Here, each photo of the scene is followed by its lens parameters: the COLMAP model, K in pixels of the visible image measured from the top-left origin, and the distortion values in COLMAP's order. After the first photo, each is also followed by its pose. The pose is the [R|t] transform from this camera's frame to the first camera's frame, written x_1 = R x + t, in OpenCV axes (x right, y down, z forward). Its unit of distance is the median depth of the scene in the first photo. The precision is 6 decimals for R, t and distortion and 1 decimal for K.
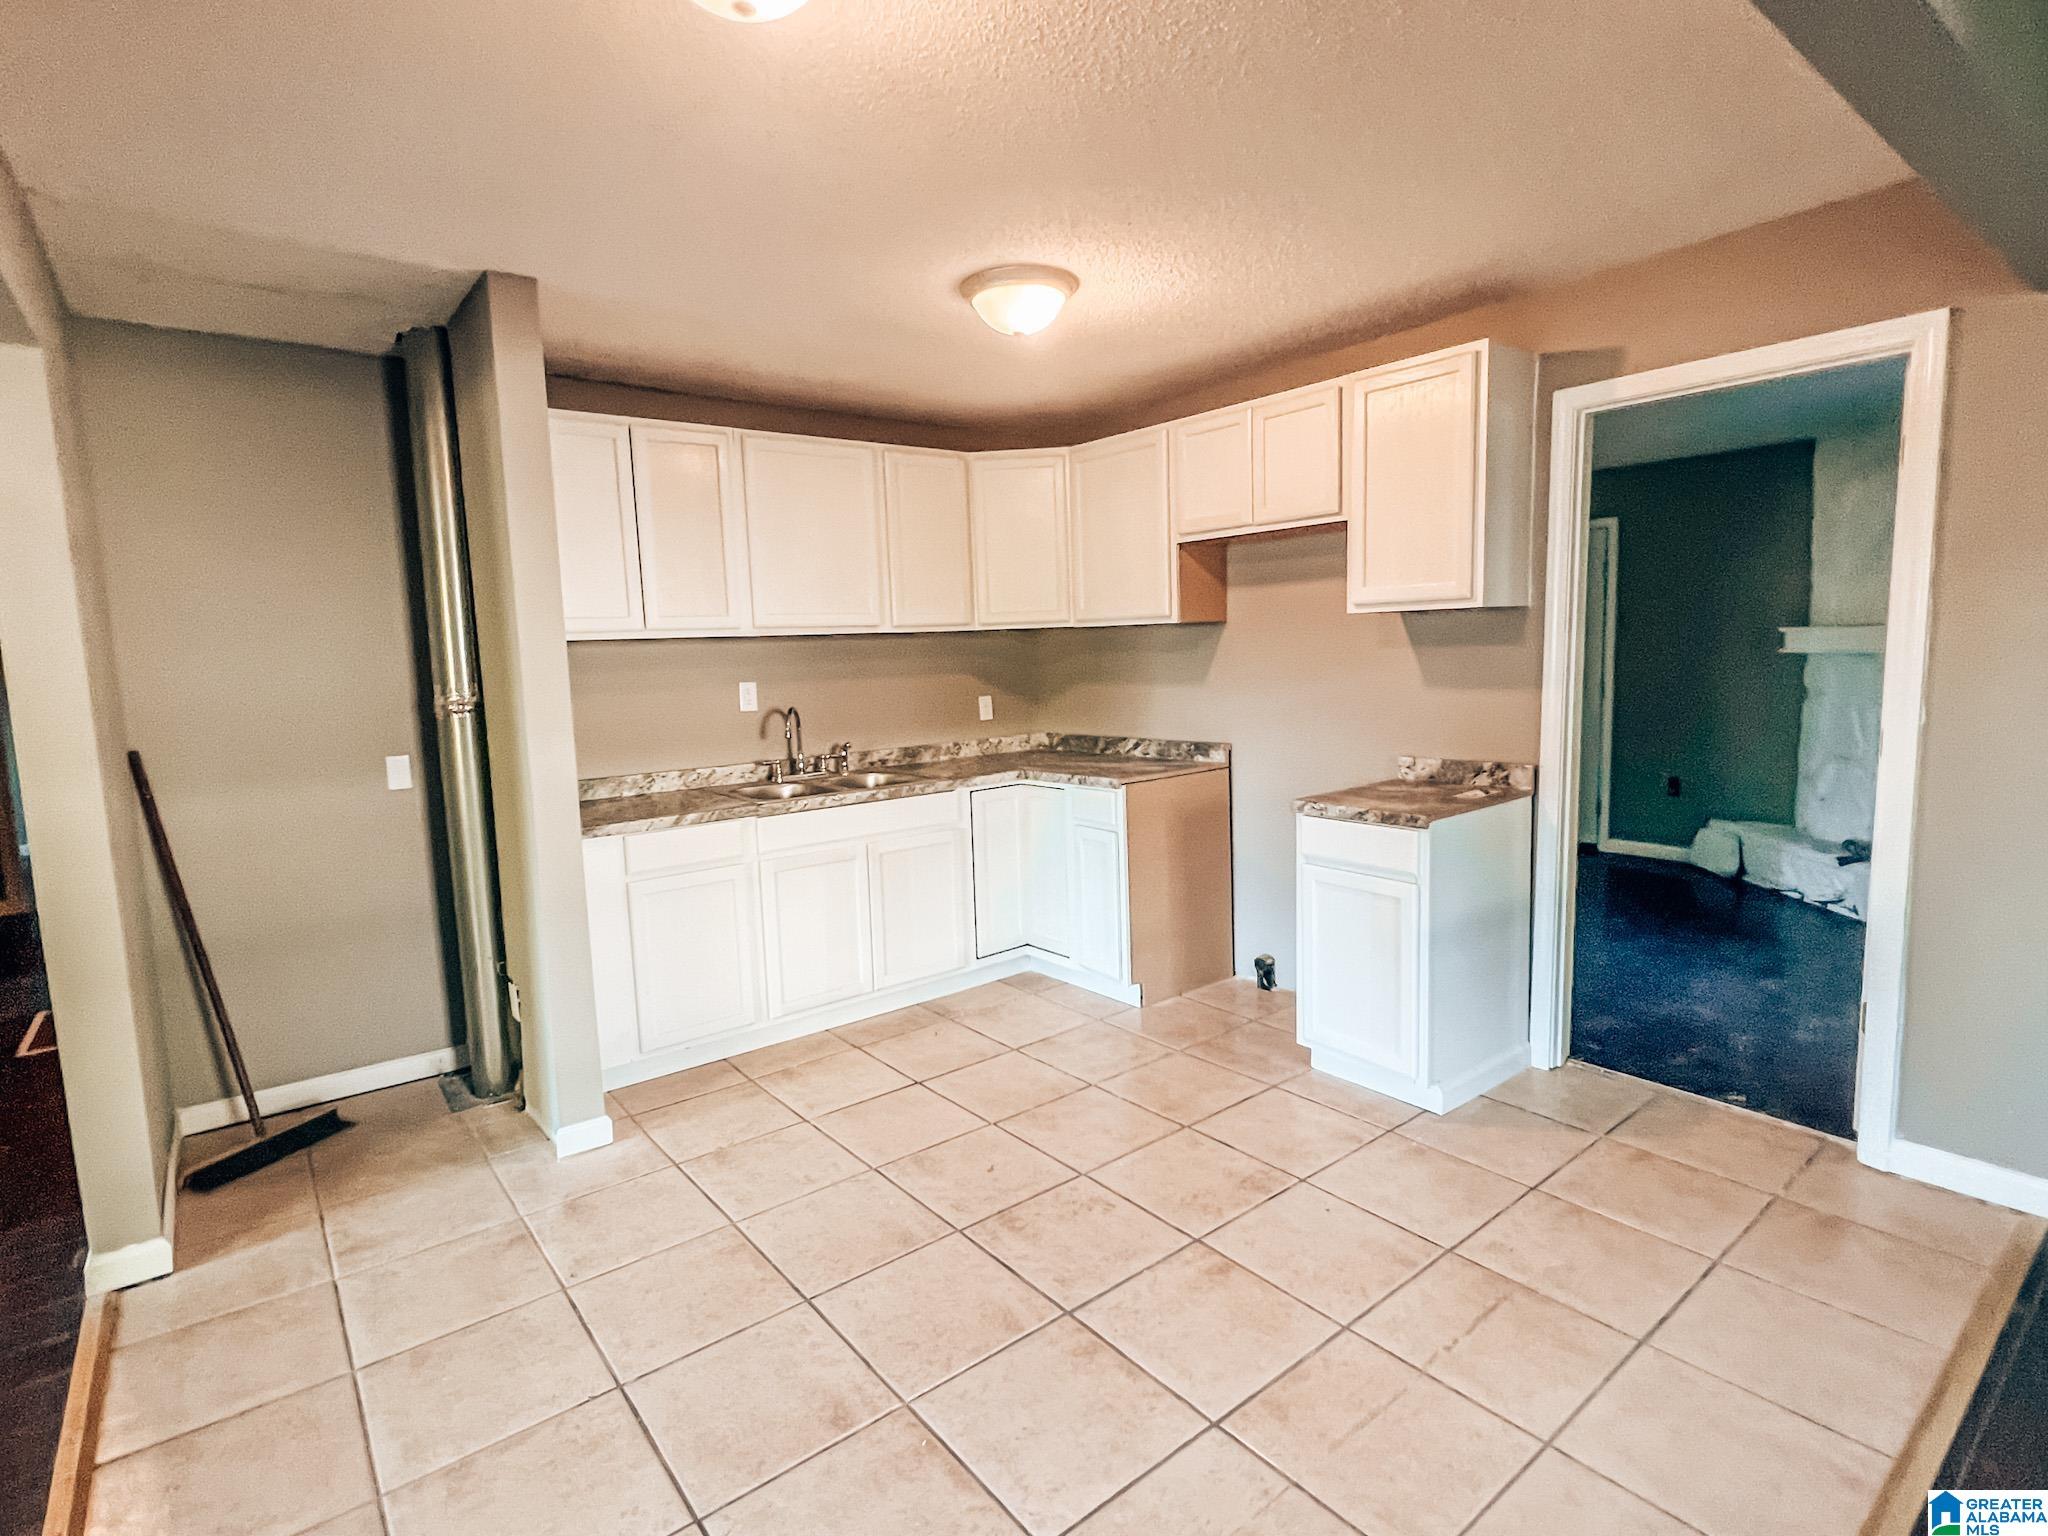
lens RADIAL K [[1015.3, 0, 1022.2], [0, 1015.3, 773.2], [0, 0, 1]] dist [-0.002887, -0.000365]
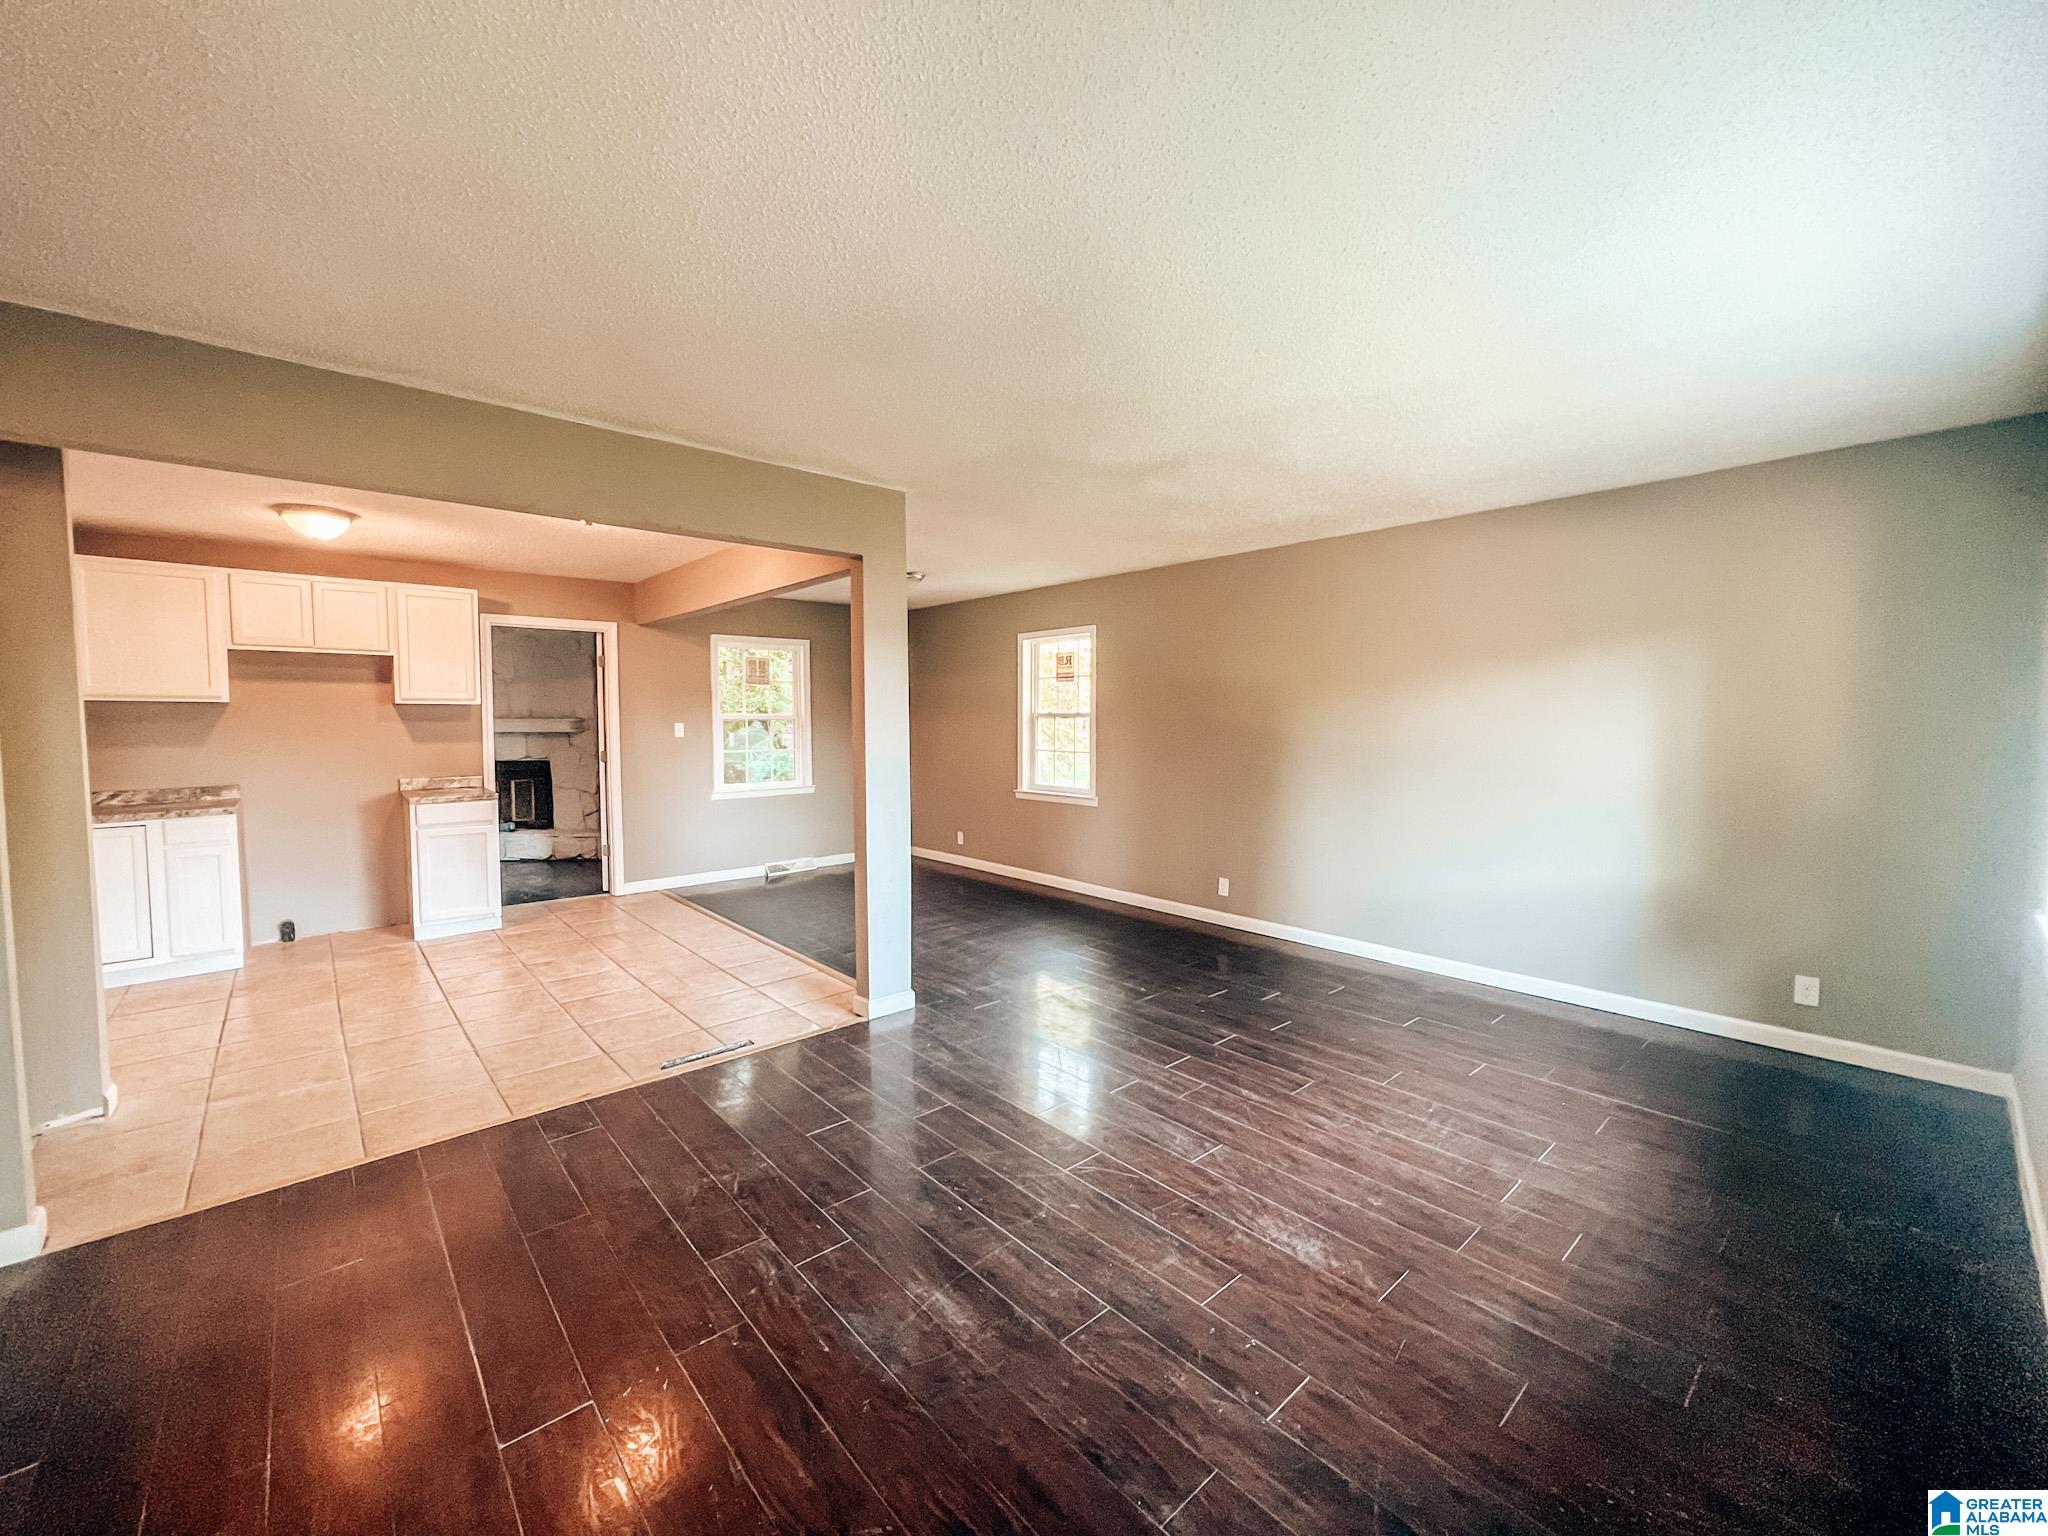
lens RADIAL K [[828.5, 0, 1029.4], [0, 828.5, 763.4], [0, 0, 1]] dist [-0.003336, -0.000342]
pose [[-0.053812, -0.029681, 0.998110, -1.341817], [0.120310, 0.992084, 0.035988, 0.044013], [-0.991277, 0.122019, -0.049815, -0.103662]]
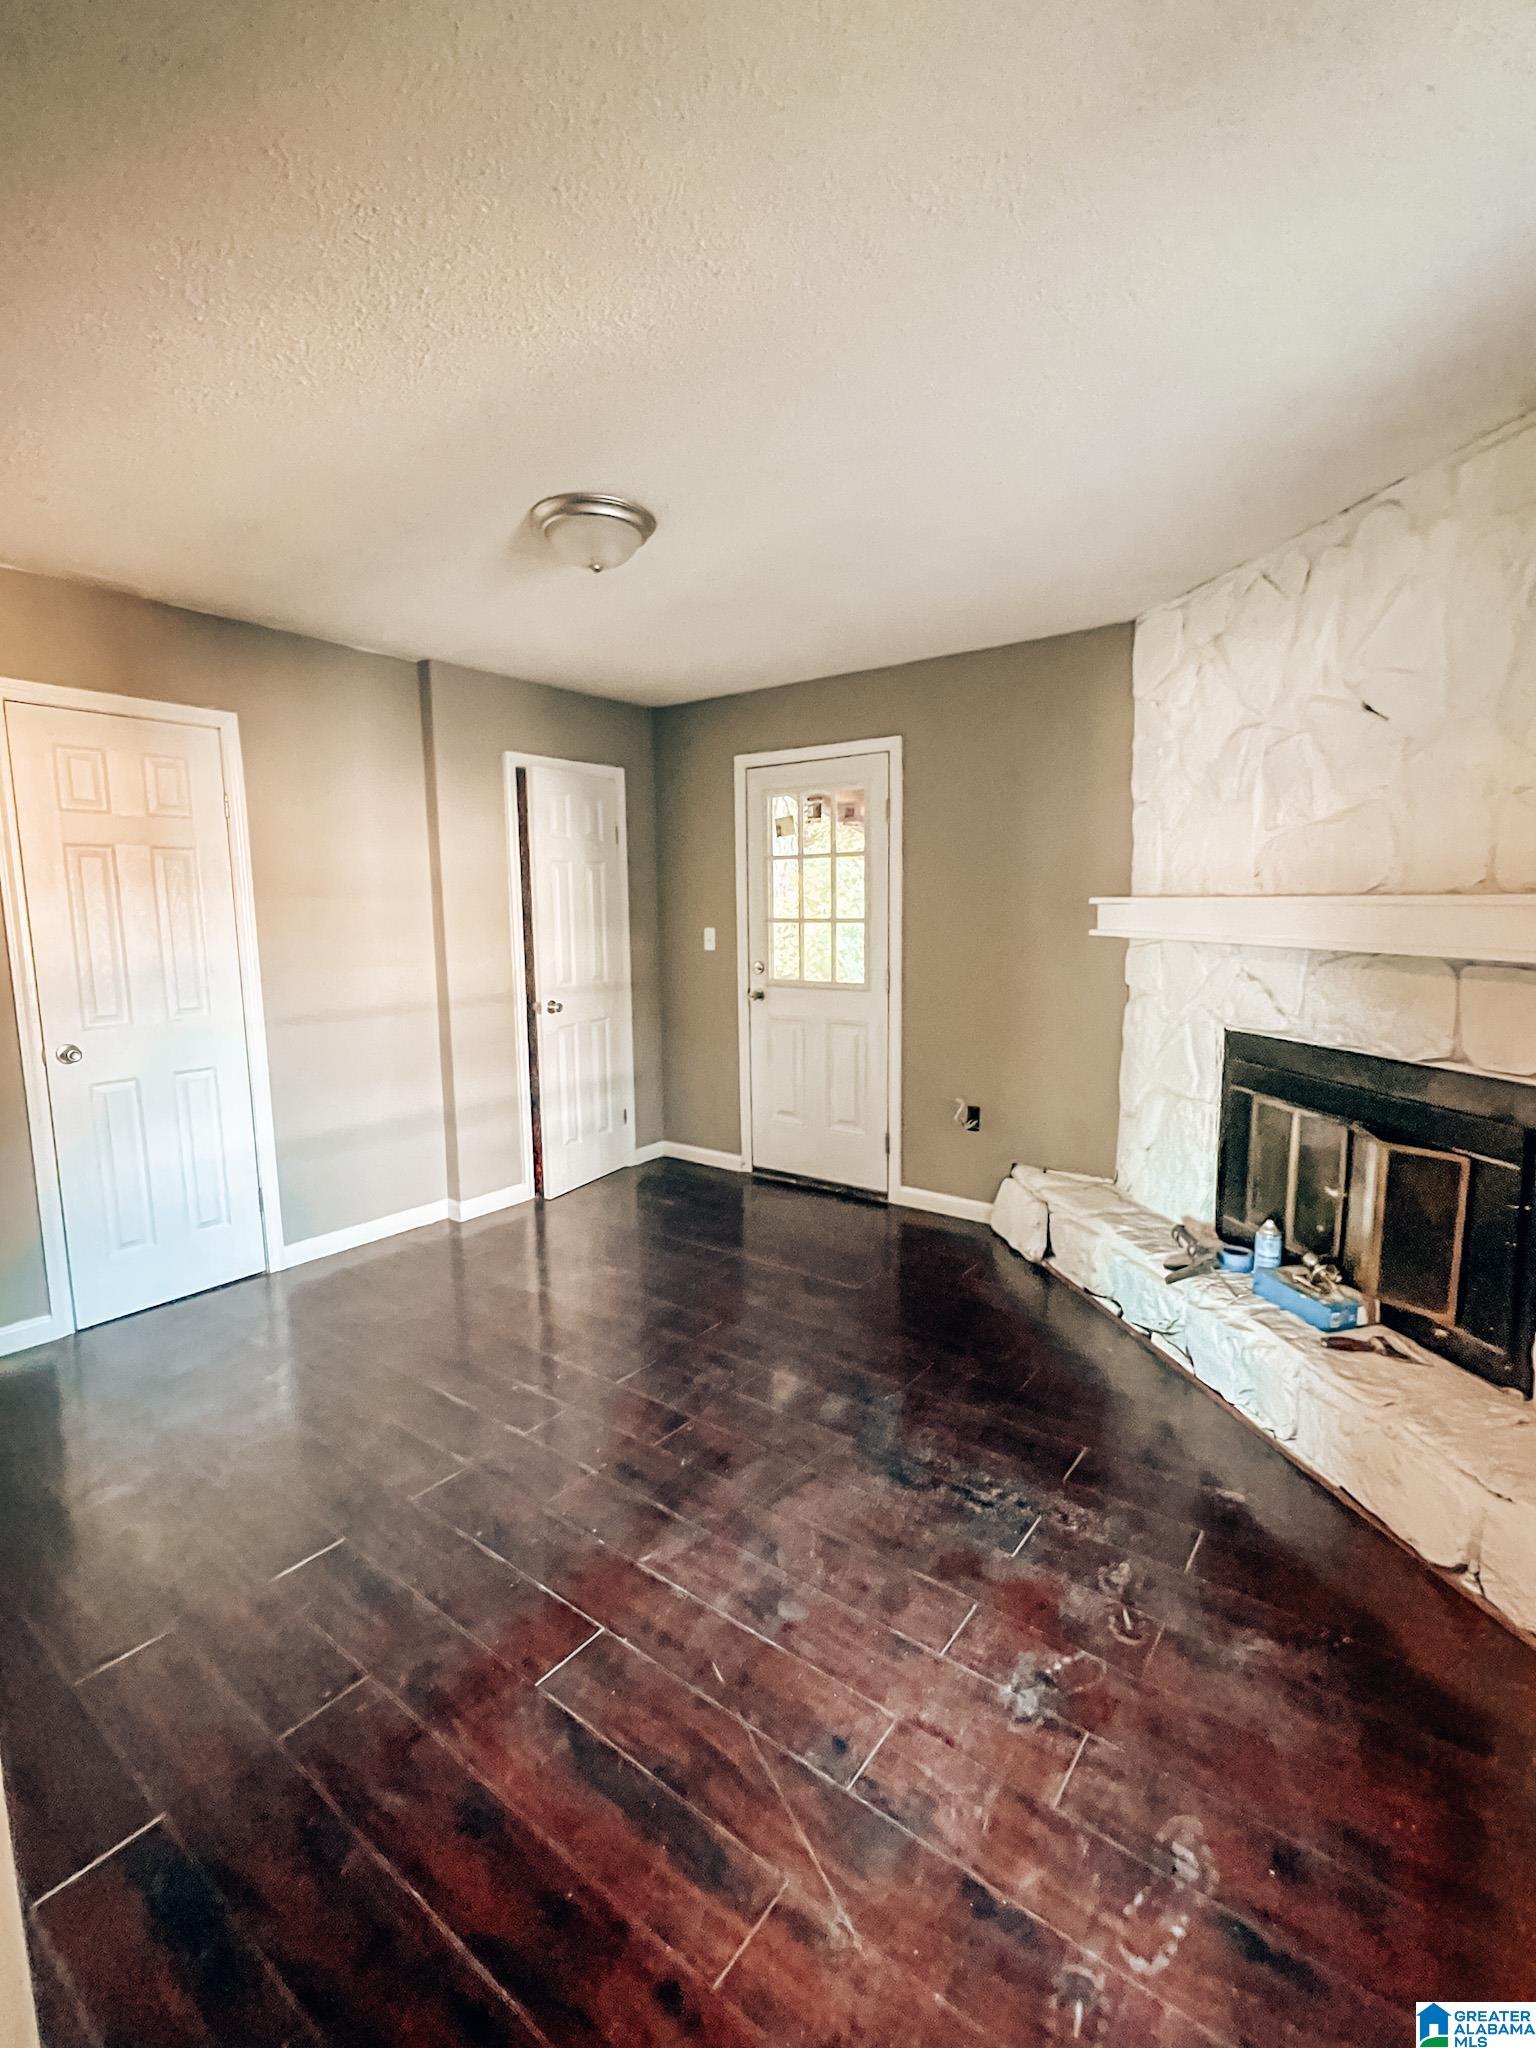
lens RADIAL K [[901.6, 0, 767.5], [0, 901.6, 1034.6], [0, 0, 1]] dist [-0.000341, -0.000014]
pose [[0.968038, -0.005996, 0.250731, 0.305209], [0.005228, 0.999979, 0.003731, -0.044244], [-0.250748, -0.002301, 0.968050, 0.372704]]
